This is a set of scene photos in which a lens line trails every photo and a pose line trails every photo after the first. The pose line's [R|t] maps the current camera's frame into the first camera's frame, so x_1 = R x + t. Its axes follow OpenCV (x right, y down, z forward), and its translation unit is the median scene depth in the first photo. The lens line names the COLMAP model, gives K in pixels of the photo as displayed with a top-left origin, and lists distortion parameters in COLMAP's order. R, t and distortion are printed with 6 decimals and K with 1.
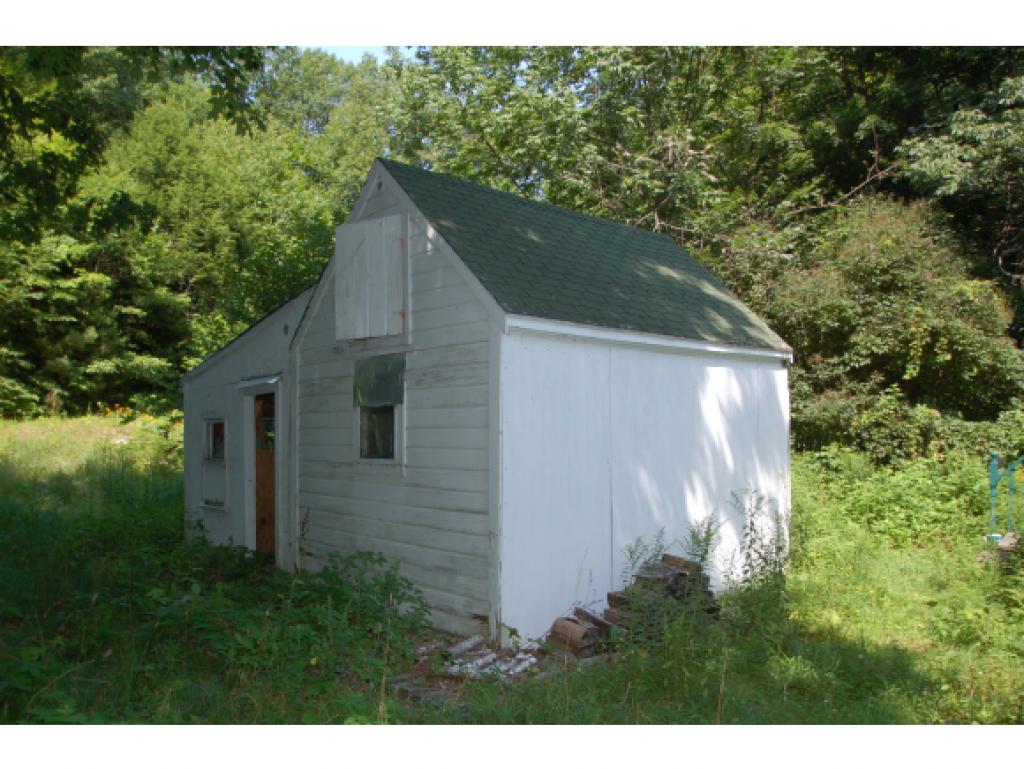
lens RADIAL K [[811.8, 0, 503.1], [0, 811.8, 420.8], [0, 0, 1]] dist [-0.012679, -0.003103]
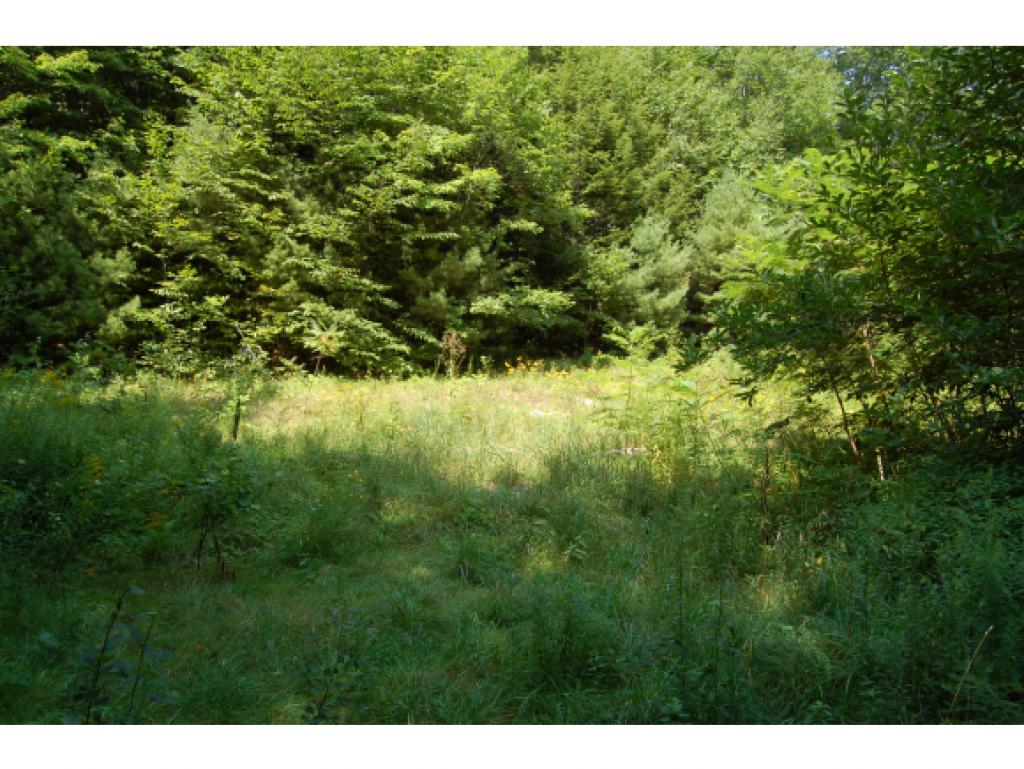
lens RADIAL K [[794.2, 0, 512.3], [0, 794.2, 385.6], [0, 0, 1]] dist [0.003960, 0.001266]
pose [[0.954279, -0.000594, -0.298916, -0.273912], [-0.003510, 0.999907, -0.013191, 0.011212], [0.298896, 0.013637, 0.954188, 0.358929]]
